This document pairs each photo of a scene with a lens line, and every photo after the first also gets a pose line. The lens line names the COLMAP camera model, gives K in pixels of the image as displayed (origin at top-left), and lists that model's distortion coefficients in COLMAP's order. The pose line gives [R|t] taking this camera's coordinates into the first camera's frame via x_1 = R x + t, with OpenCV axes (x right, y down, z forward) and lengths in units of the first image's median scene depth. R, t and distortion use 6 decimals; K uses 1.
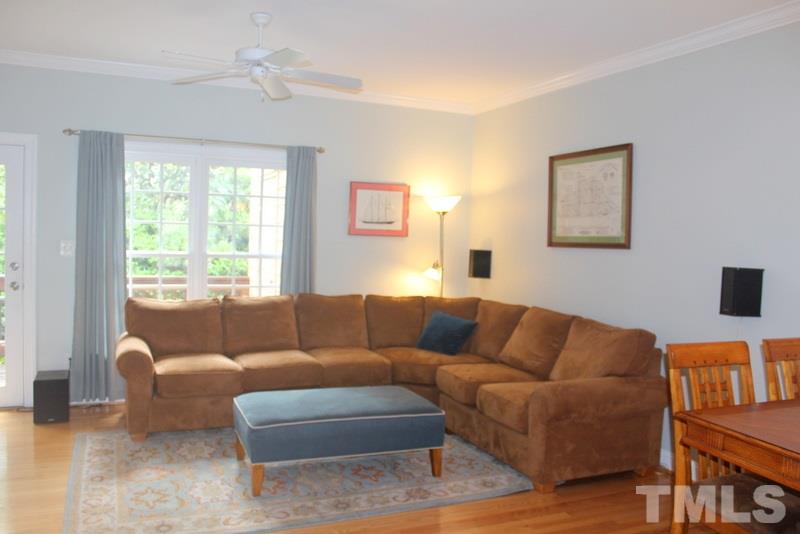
lens RADIAL K [[659.7, 0, 400.0], [0, 659.7, 267.0], [0, 0, 1]] dist [-0.172773, 0.142661]
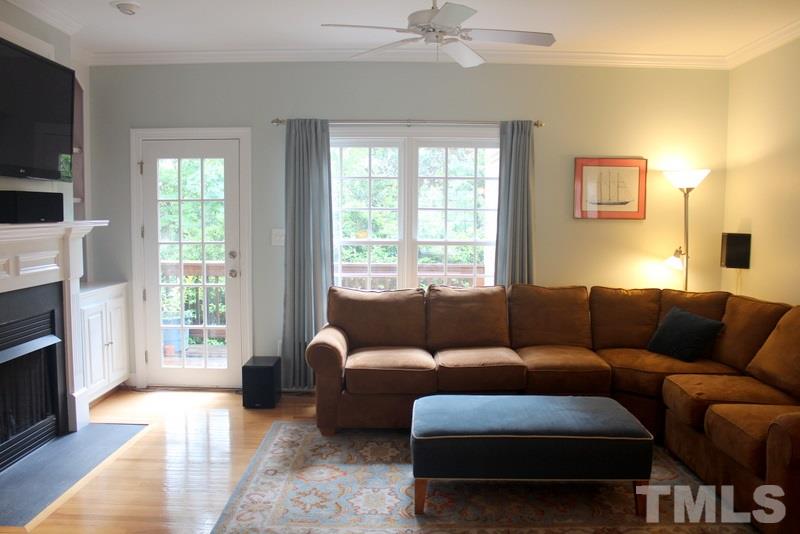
lens RADIAL K [[659.7, 0, 400.0], [0, 659.7, 267.0], [0, 0, 1]] dist [-0.172773, 0.142661]
pose [[0.910236, 0.005953, -0.414047, 0.094452], [0.003094, 0.999771, 0.021175, -0.003429], [0.414078, -0.020556, 0.910009, 0.142380]]
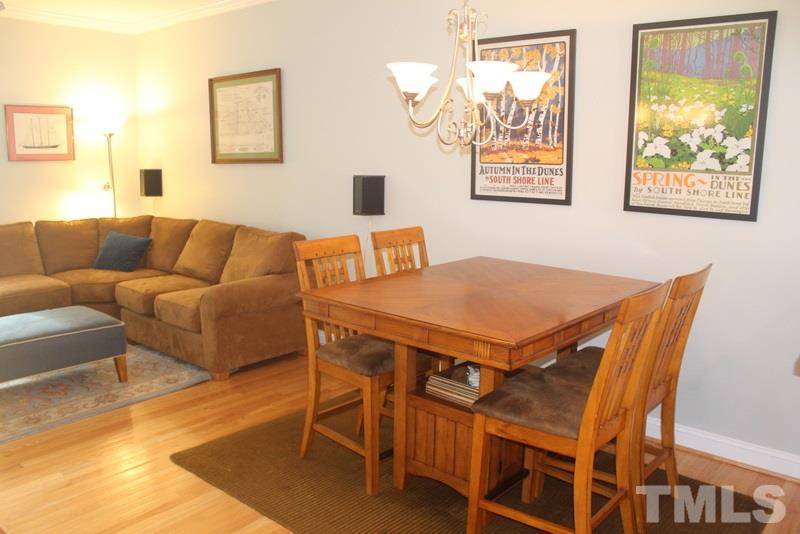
lens RADIAL K [[659.7, 0, 400.0], [0, 659.7, 267.0], [0, 0, 1]] dist [-0.172773, 0.142661]
pose [[0.892448, -0.104982, 0.438765, 0.017100], [0.044717, 0.988344, 0.145523, -0.004807], [-0.448928, -0.110252, 0.886740, -0.127564]]
